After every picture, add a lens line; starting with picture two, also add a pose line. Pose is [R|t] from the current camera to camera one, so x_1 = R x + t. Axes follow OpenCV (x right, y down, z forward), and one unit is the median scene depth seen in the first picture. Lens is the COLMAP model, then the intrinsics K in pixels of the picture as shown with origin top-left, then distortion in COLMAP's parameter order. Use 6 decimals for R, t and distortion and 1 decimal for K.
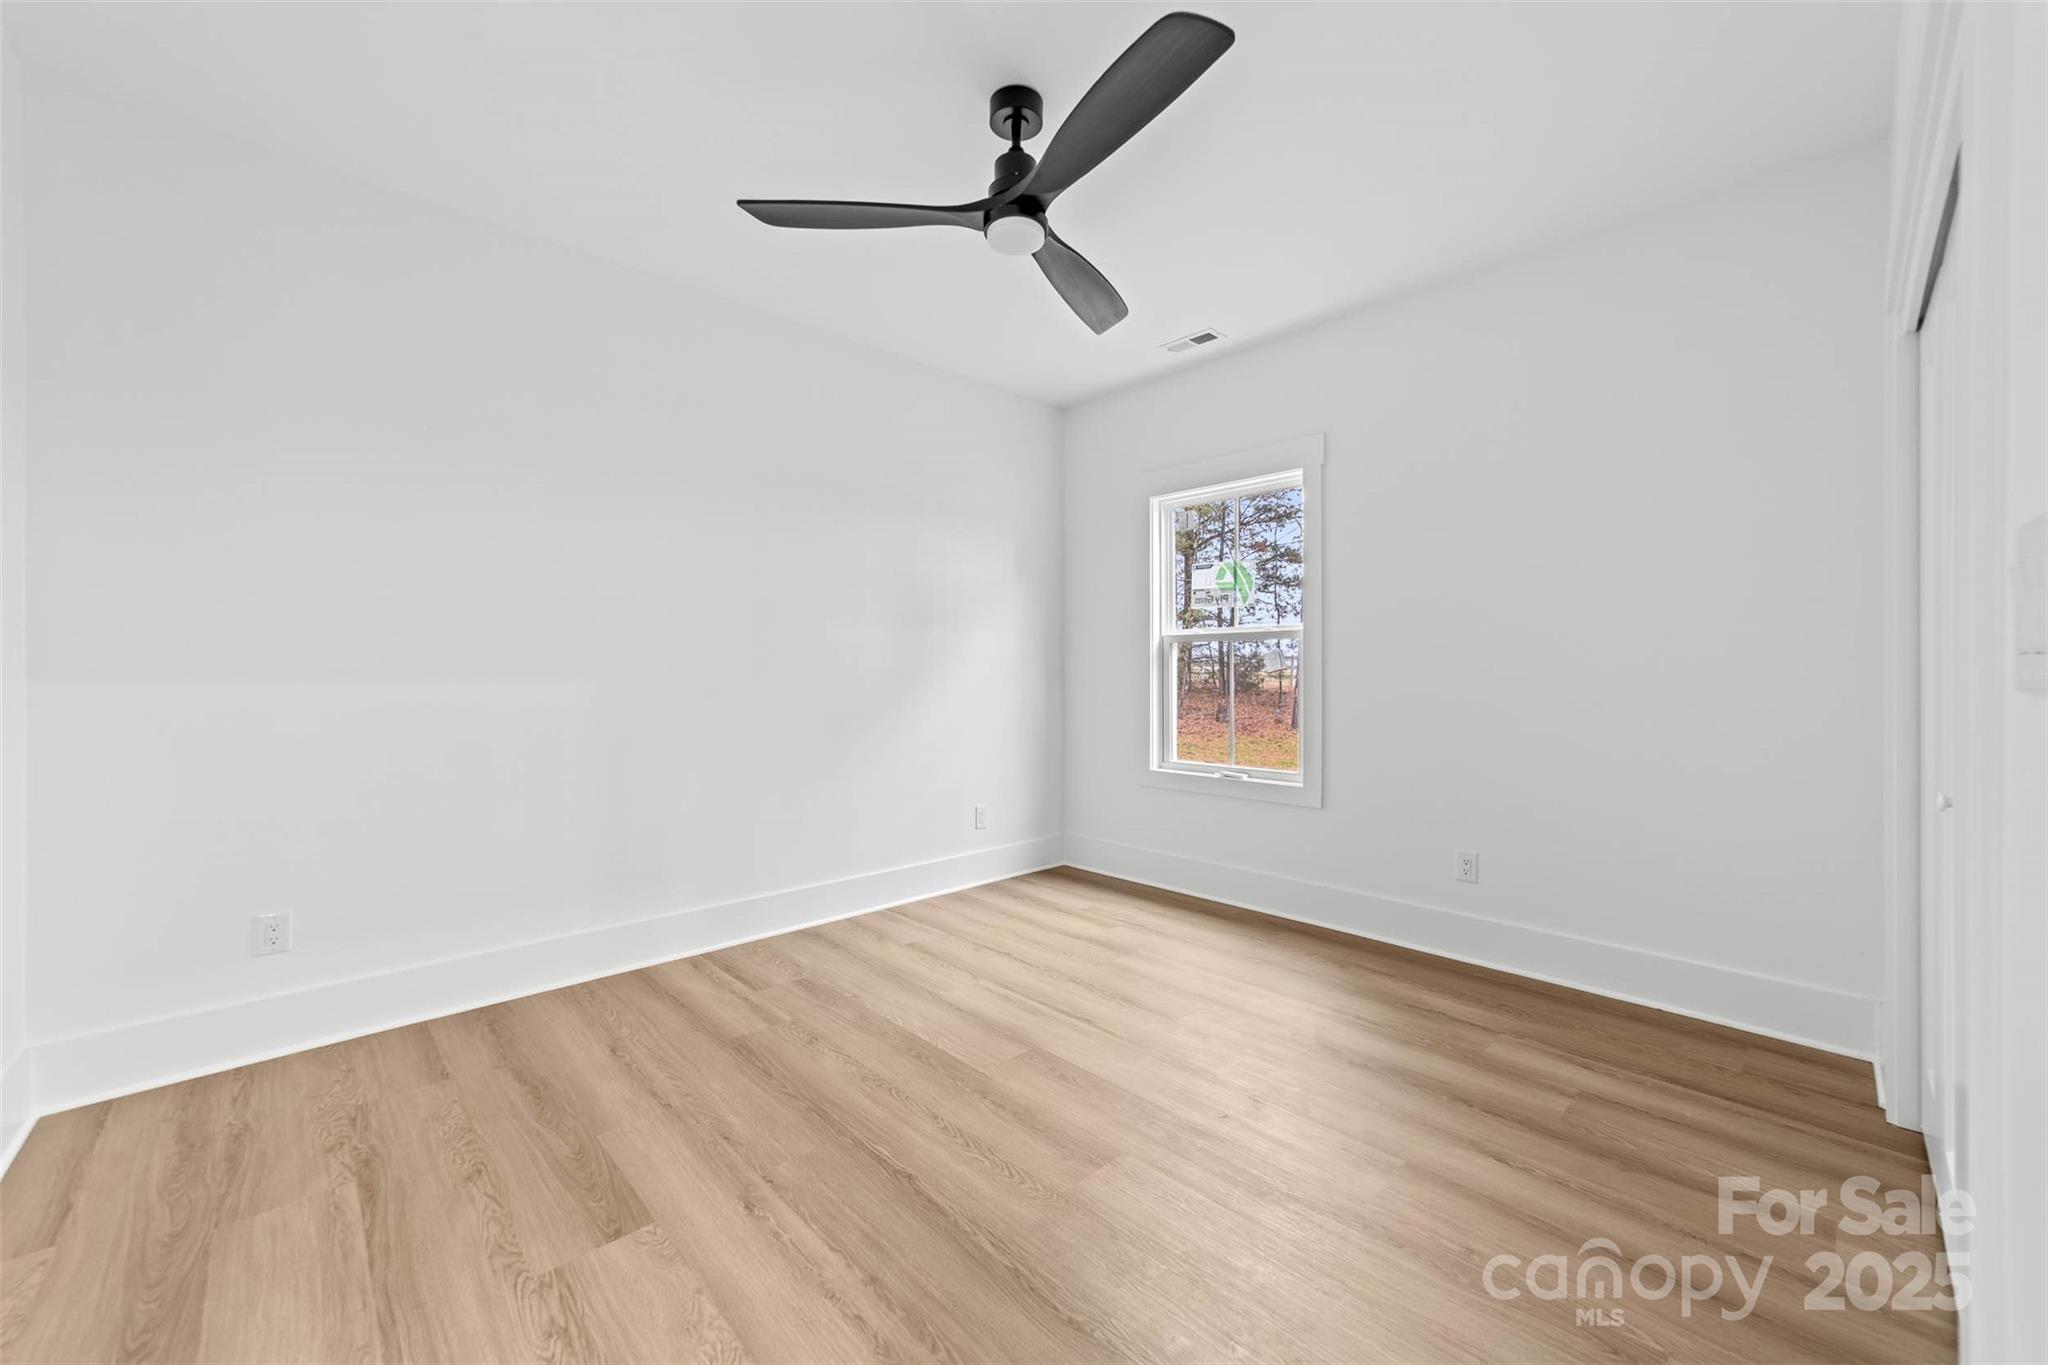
lens RADIAL K [[783.2, 0, 1017.3], [0, 783.2, 672.5], [0, 0, 1]] dist [-0.006765, 0.000433]
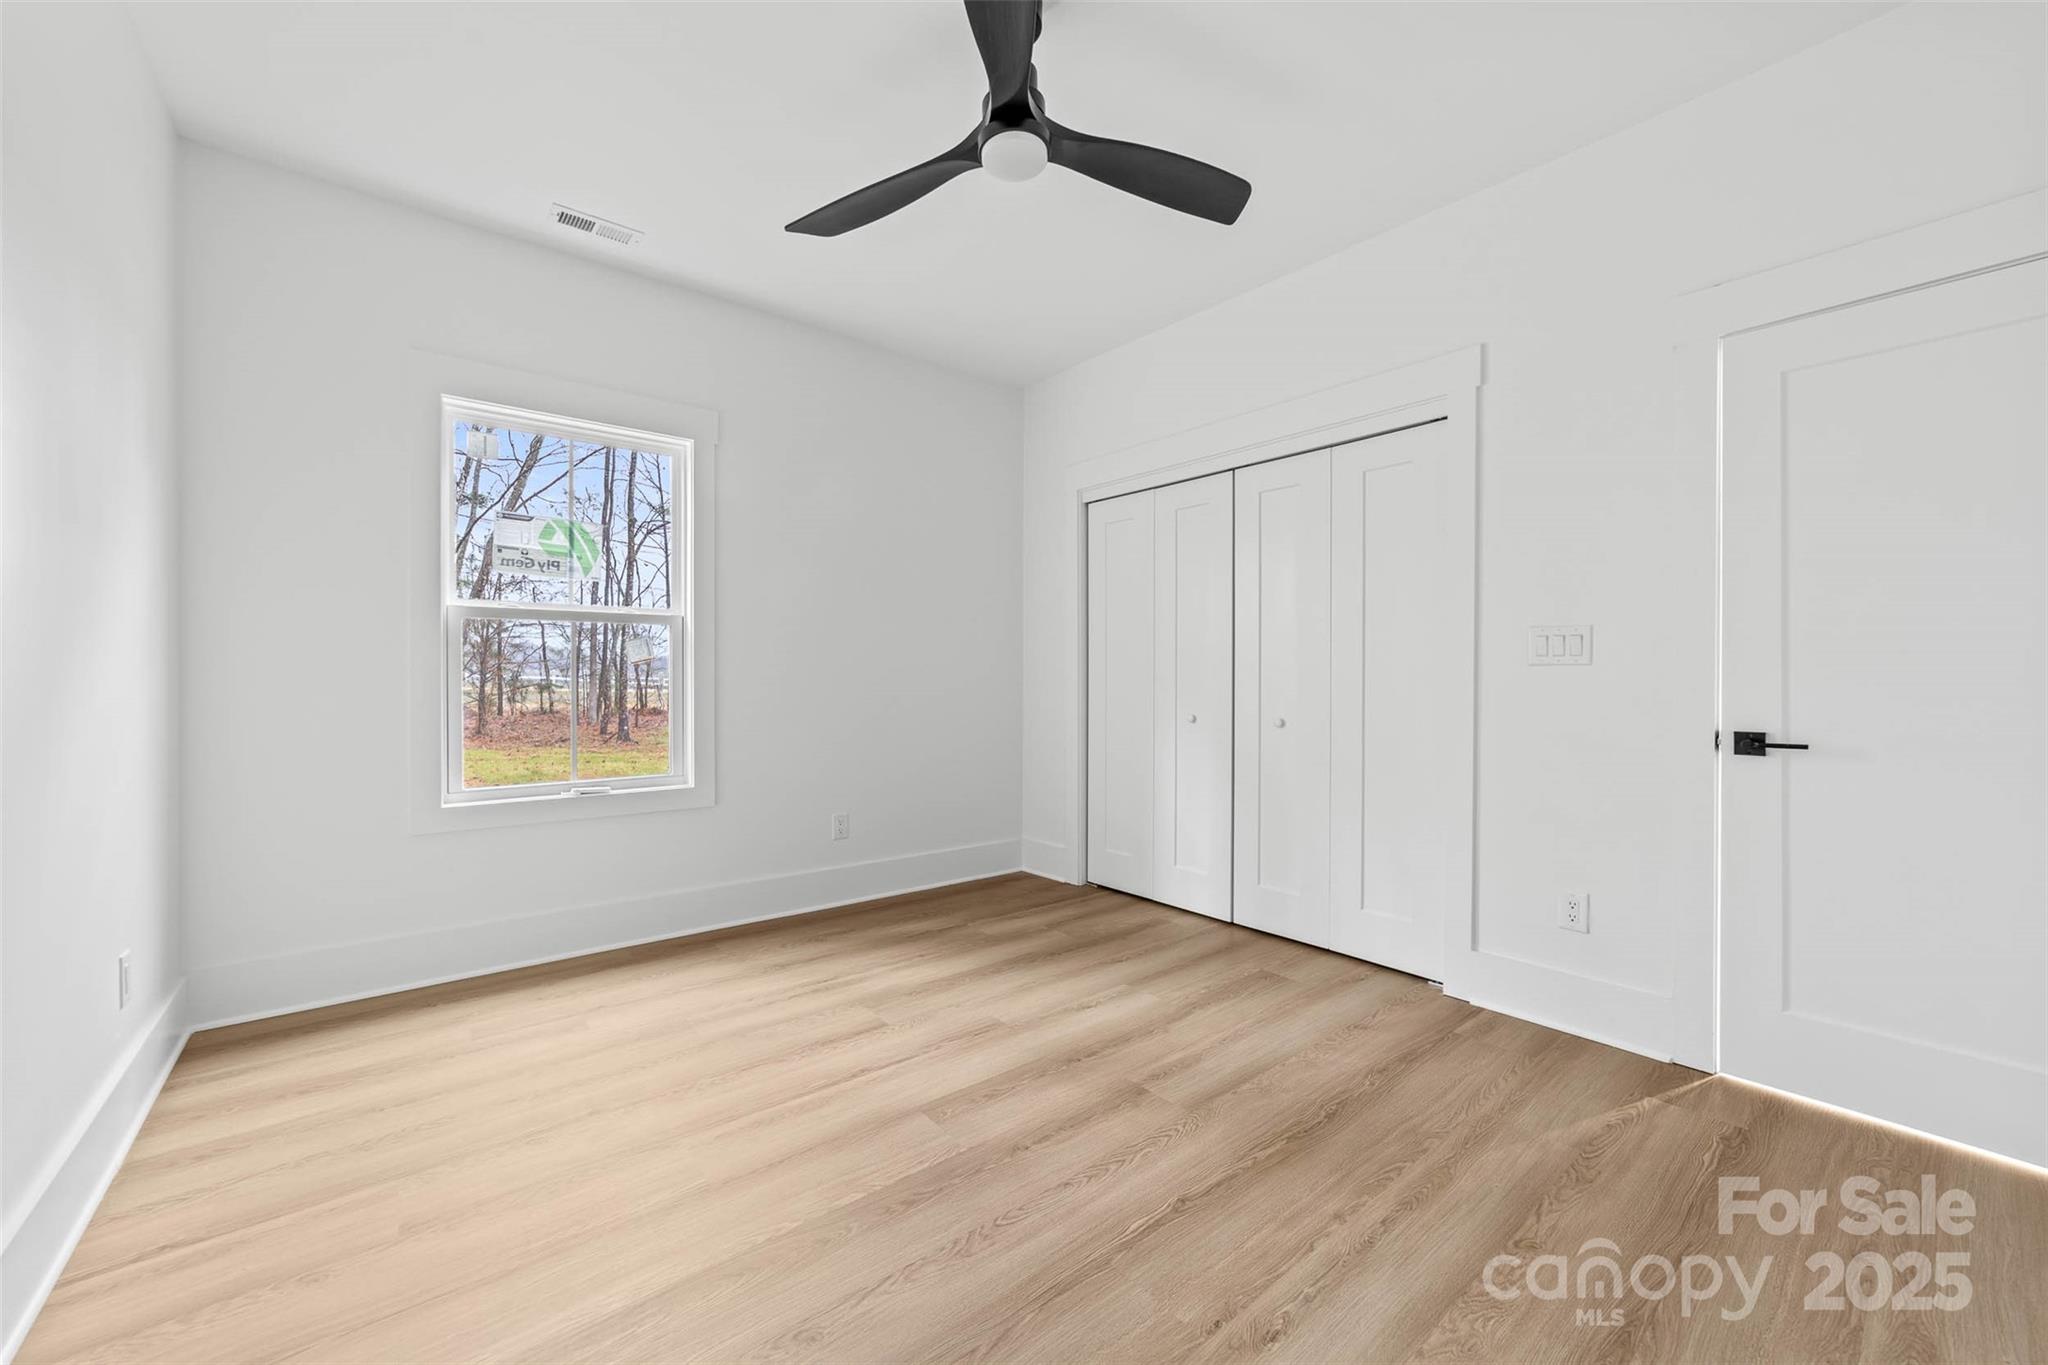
lens RADIAL K [[783.2, 0, 1017.3], [0, 783.2, 672.5], [0, 0, 1]] dist [-0.006765, 0.000433]
pose [[0.080727, 0.007051, 0.996711, -0.745603], [-0.000916, 0.999975, -0.007000, 0.024996], [-0.996736, -0.000348, 0.080731, 0.782255]]
